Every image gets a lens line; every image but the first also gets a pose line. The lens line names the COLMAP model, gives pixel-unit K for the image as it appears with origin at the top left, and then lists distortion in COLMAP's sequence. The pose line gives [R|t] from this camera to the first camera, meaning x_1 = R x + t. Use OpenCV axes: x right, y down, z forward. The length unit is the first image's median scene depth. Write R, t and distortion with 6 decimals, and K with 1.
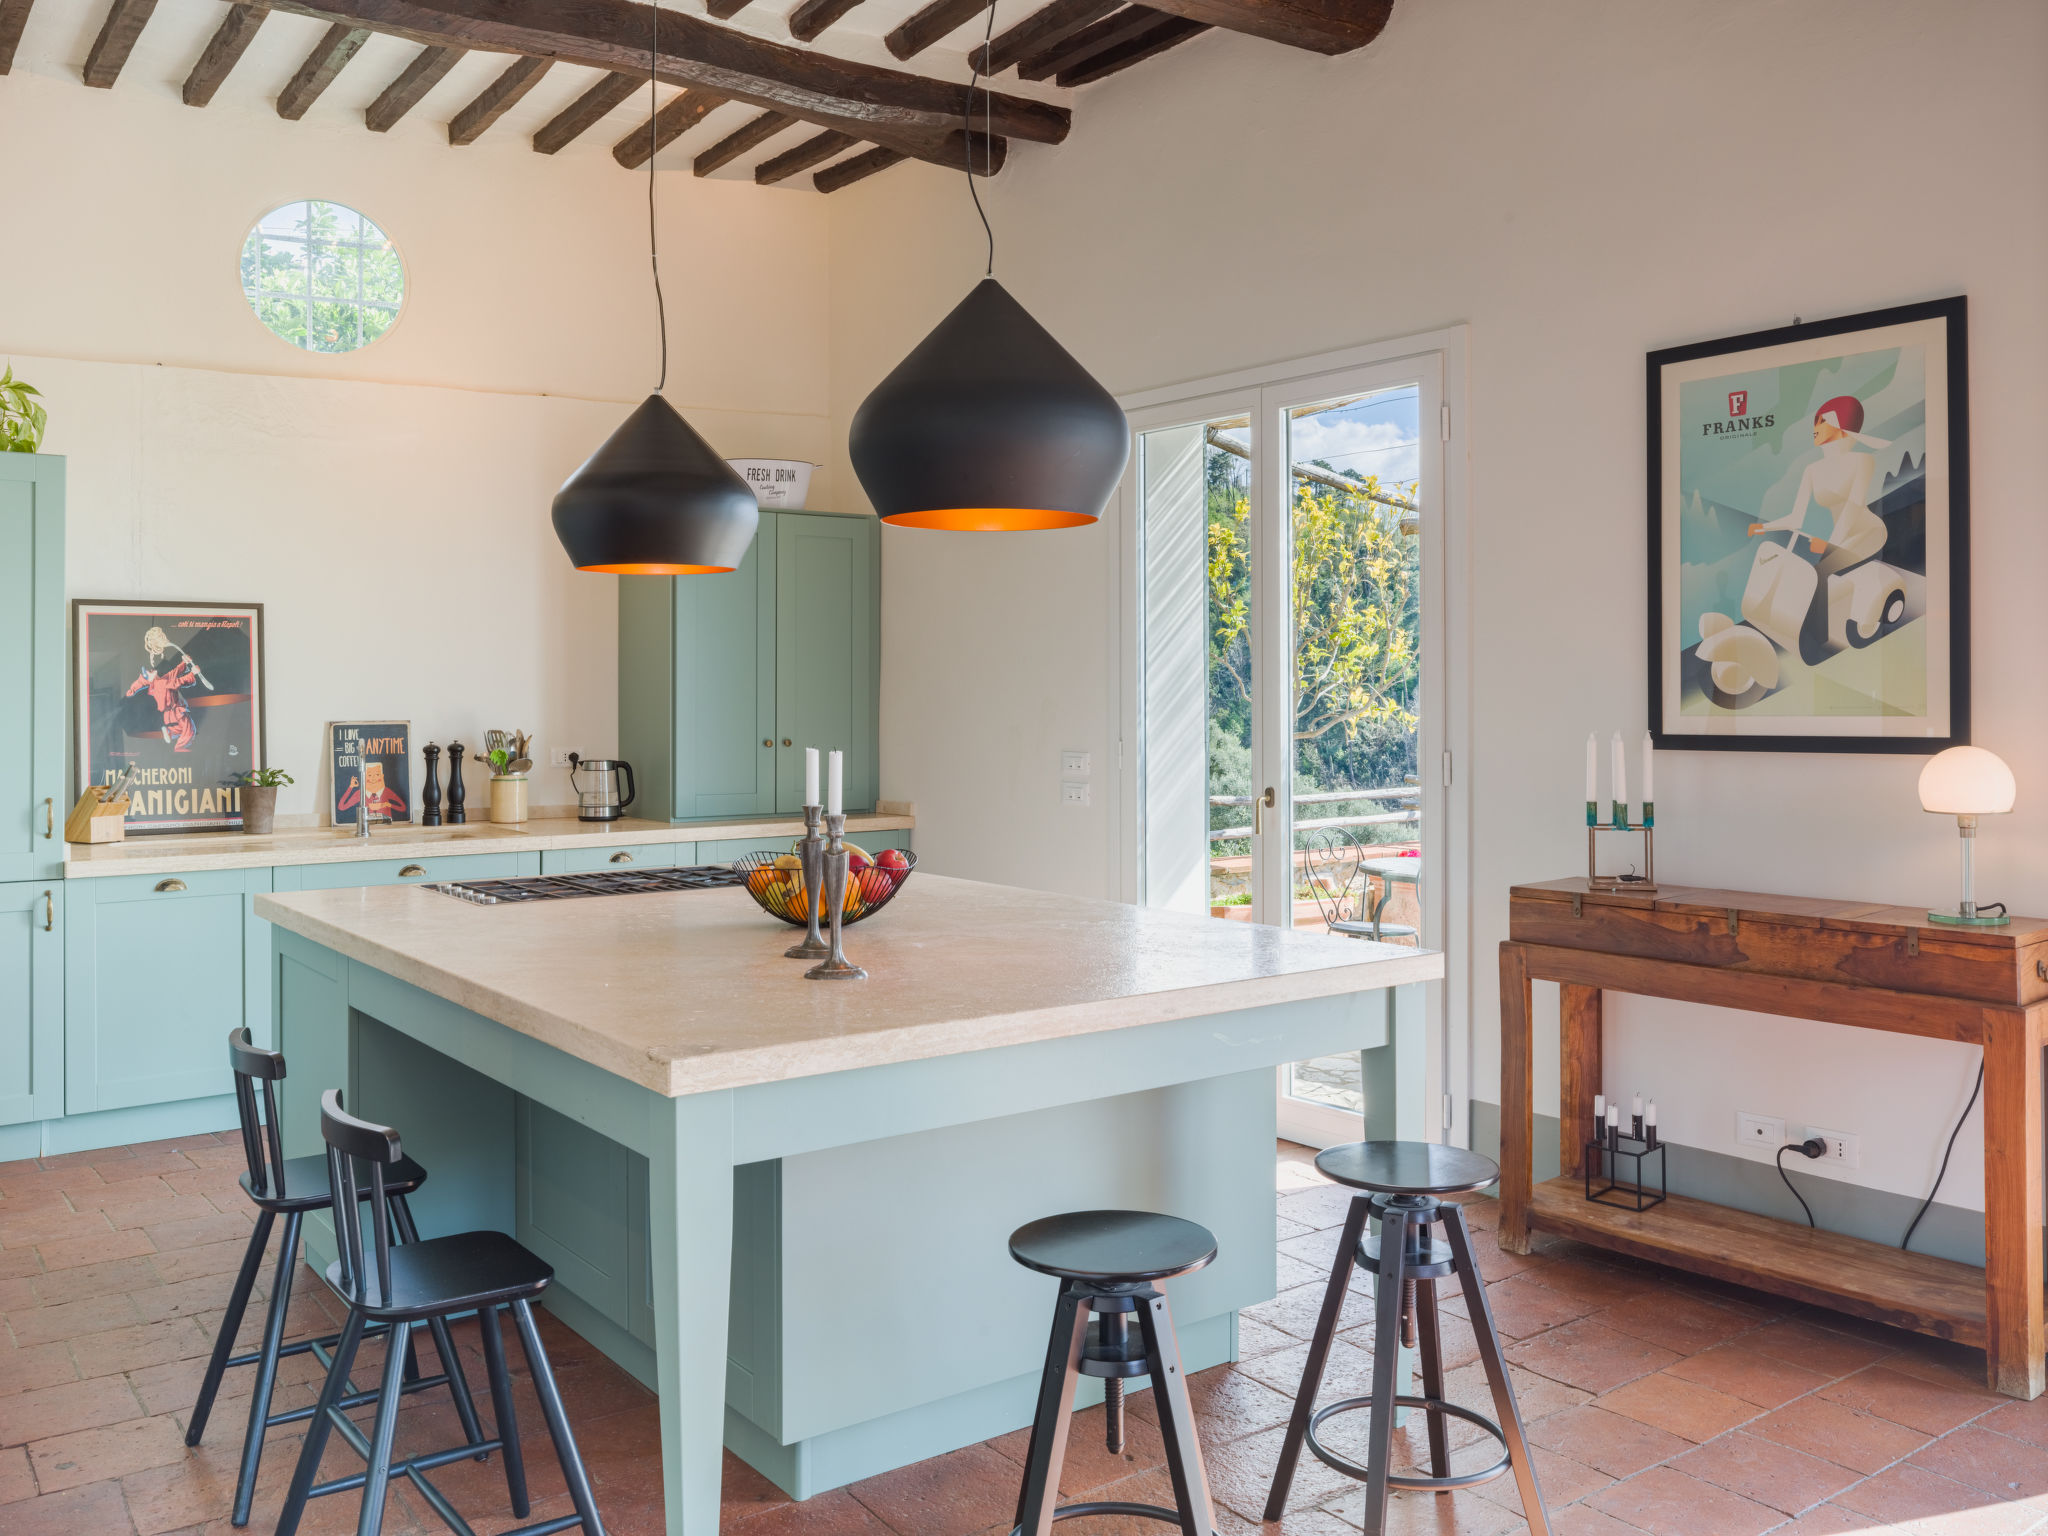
lens RADIAL K [[1686.3, 0, 1017.7], [0, 1686.3, 684.2], [0, 0, 1]] dist [-0.002744, 0.003327]
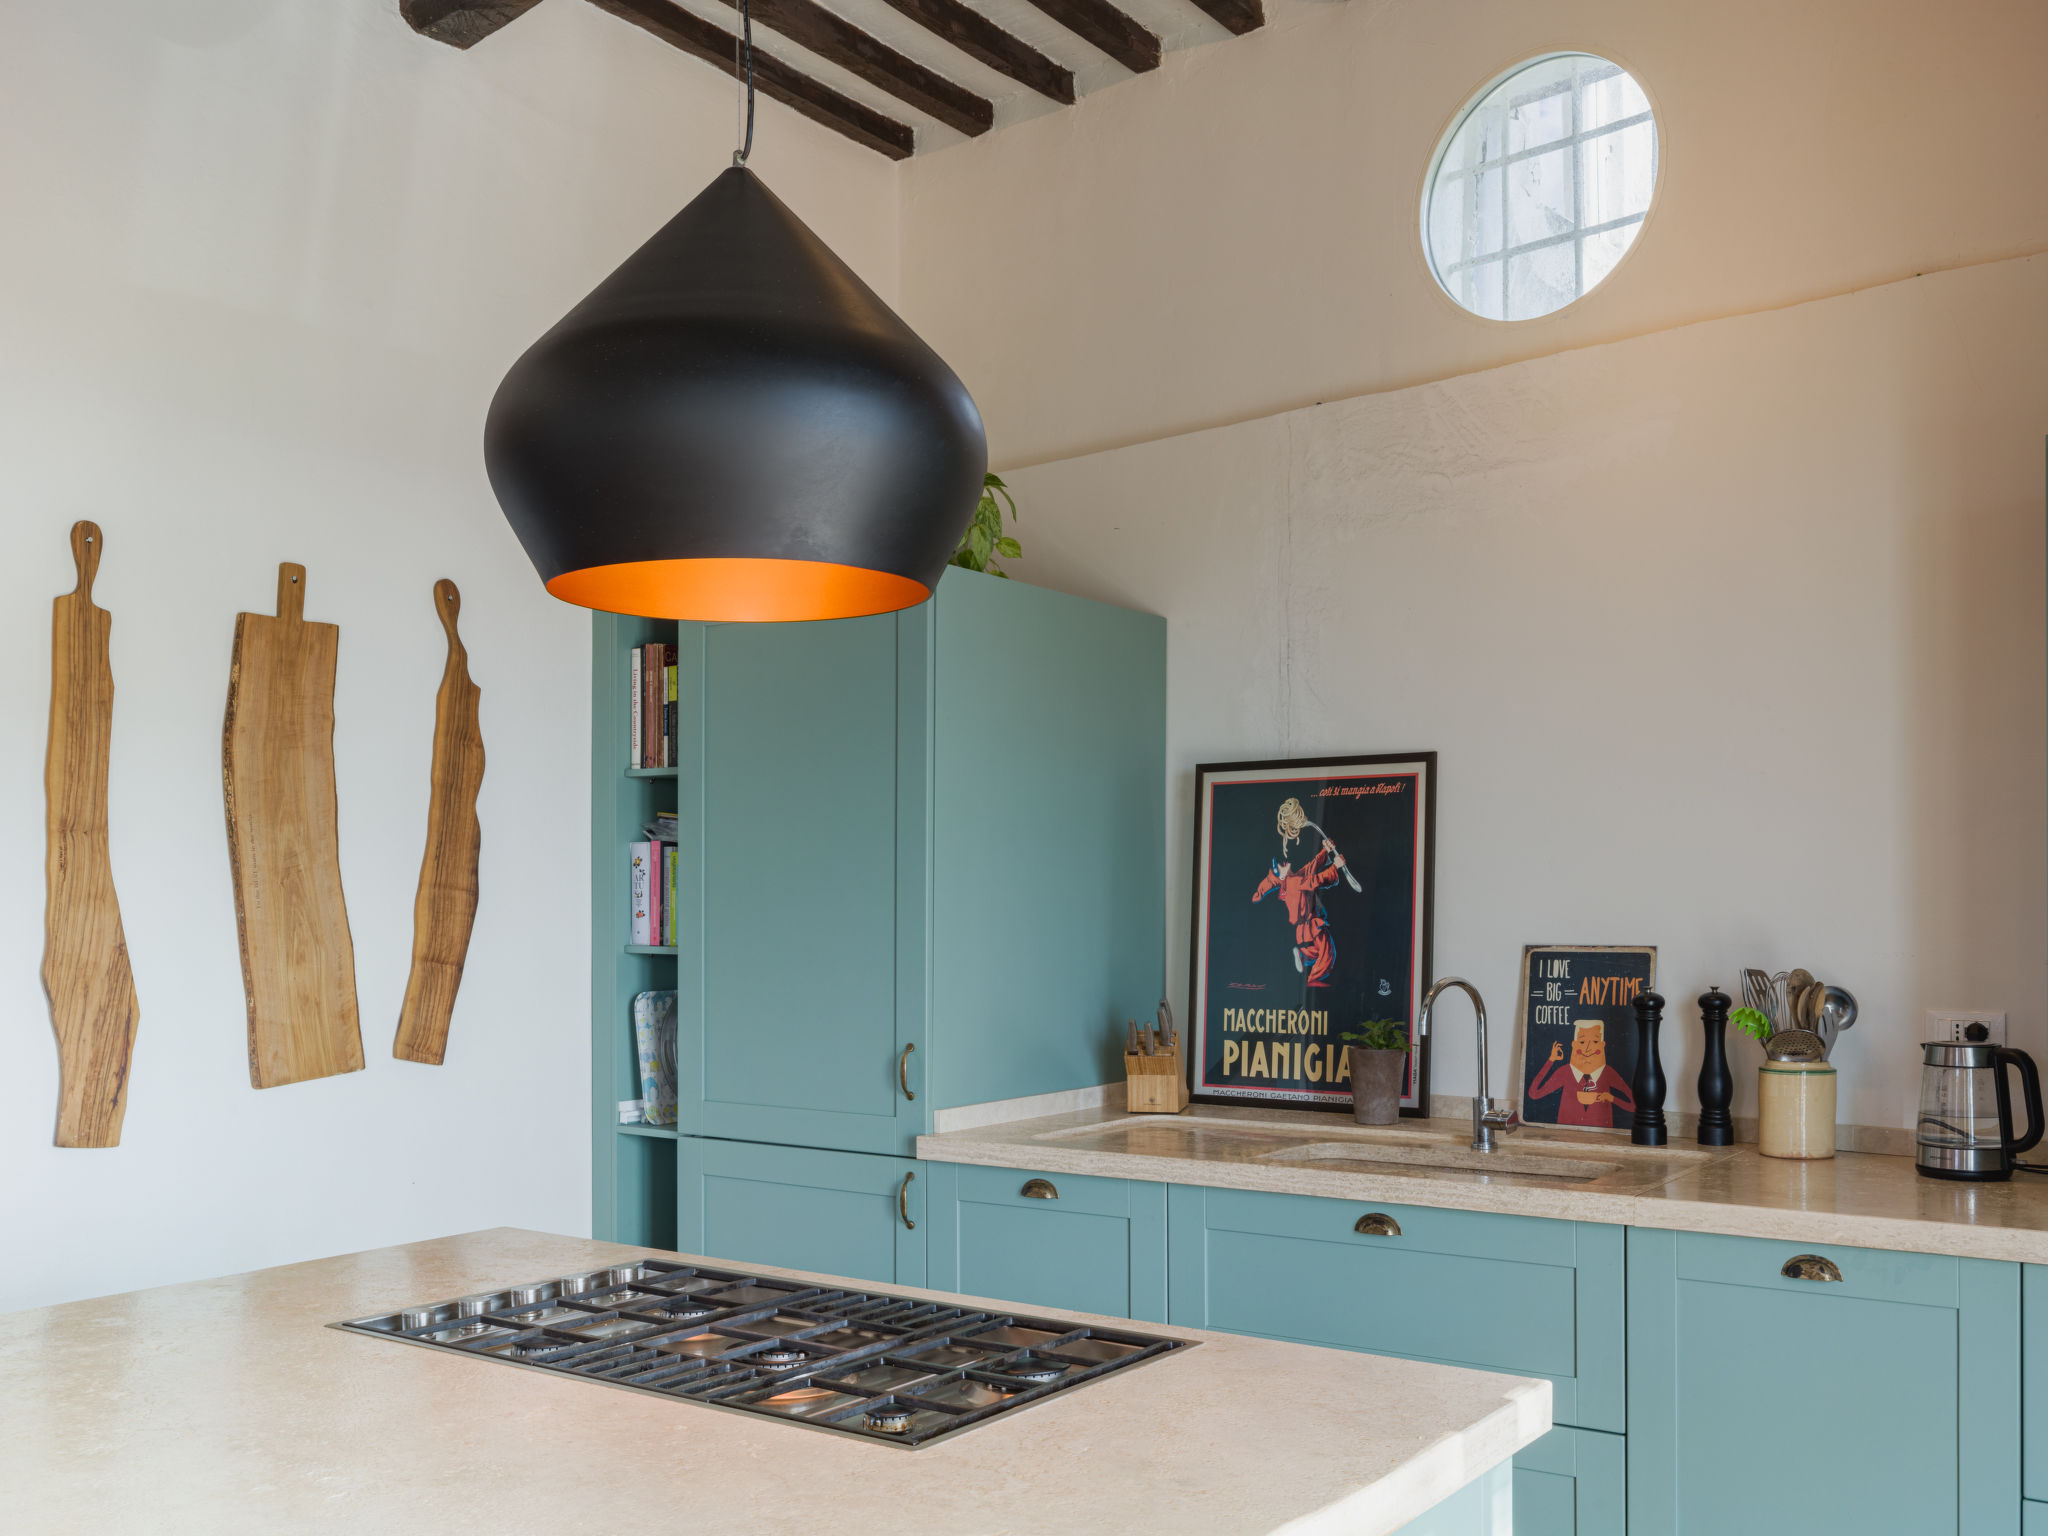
lens RADIAL K [[1889.4, 0, 1054.0], [0, 1889.4, 906.5], [0, 0, 1]] dist [-0.004408, 0.003858]
pose [[0.314077, 0.001610, -0.949396, 0.169128], [0.004849, 0.999983, 0.003300, 0.006049], [0.949385, -0.005640, 0.314064, 0.667191]]
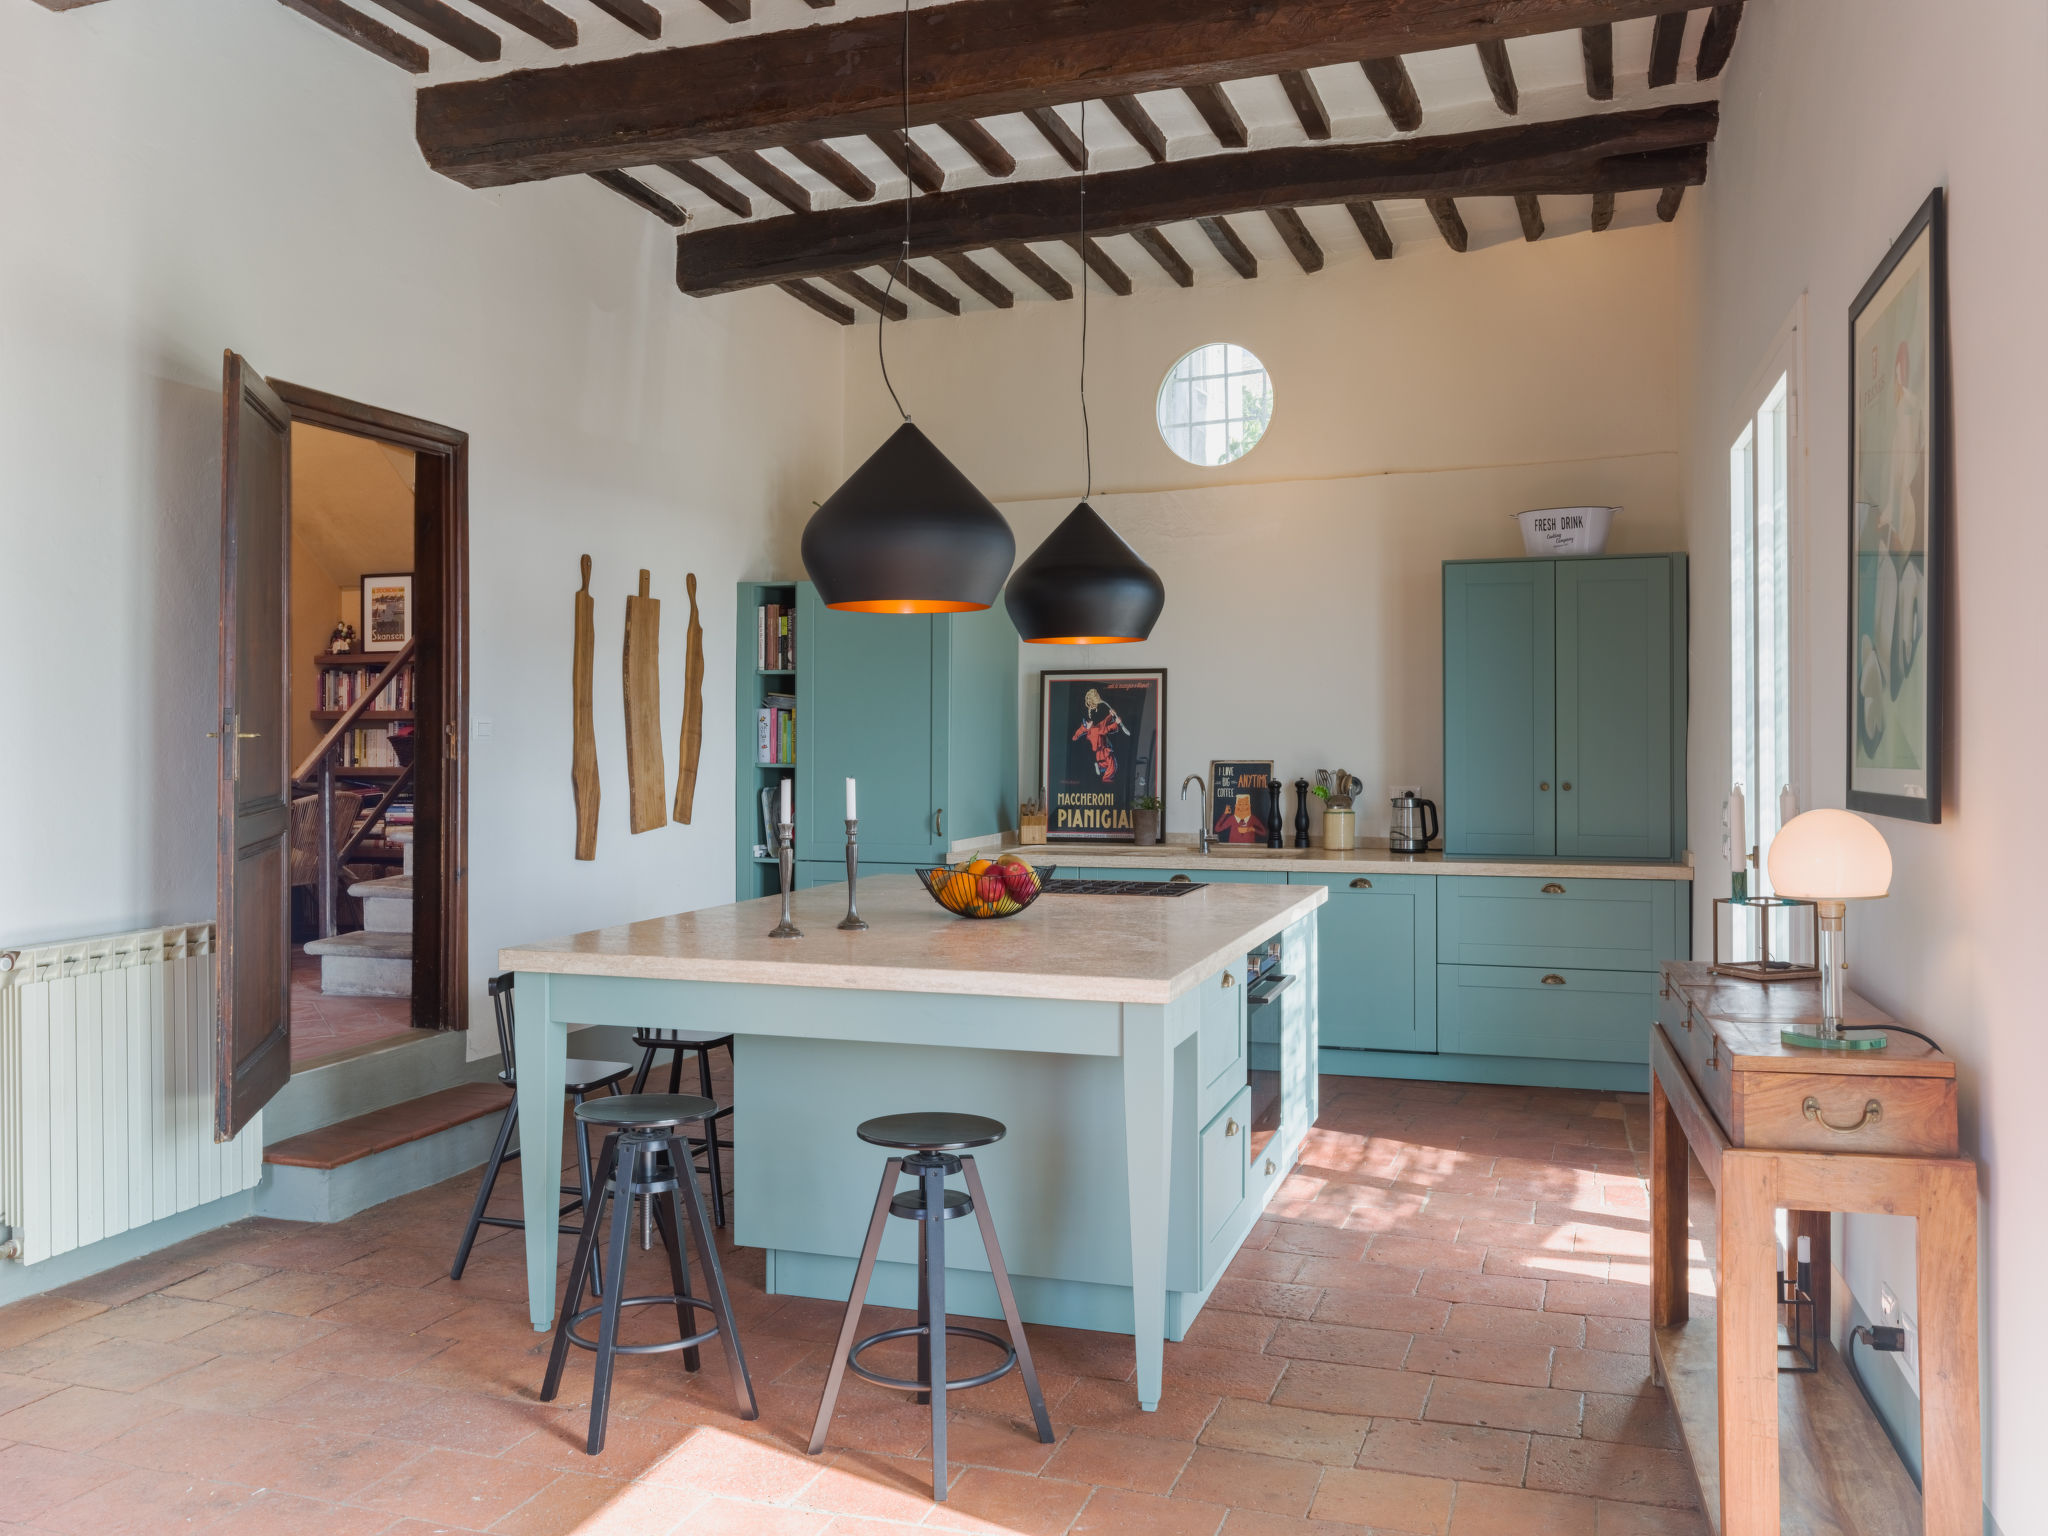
lens RADIAL K [[1731.8, 0, 1019.9], [0, 1731.8, 739.3], [0, 0, 1]] dist [0.003489, 0.006265]
pose [[0.580521, 0.000165, -0.814245, 0.580719], [0.003937, 0.999988, 0.003010, 0.002053], [0.814236, -0.004953, 0.580513, 0.143006]]
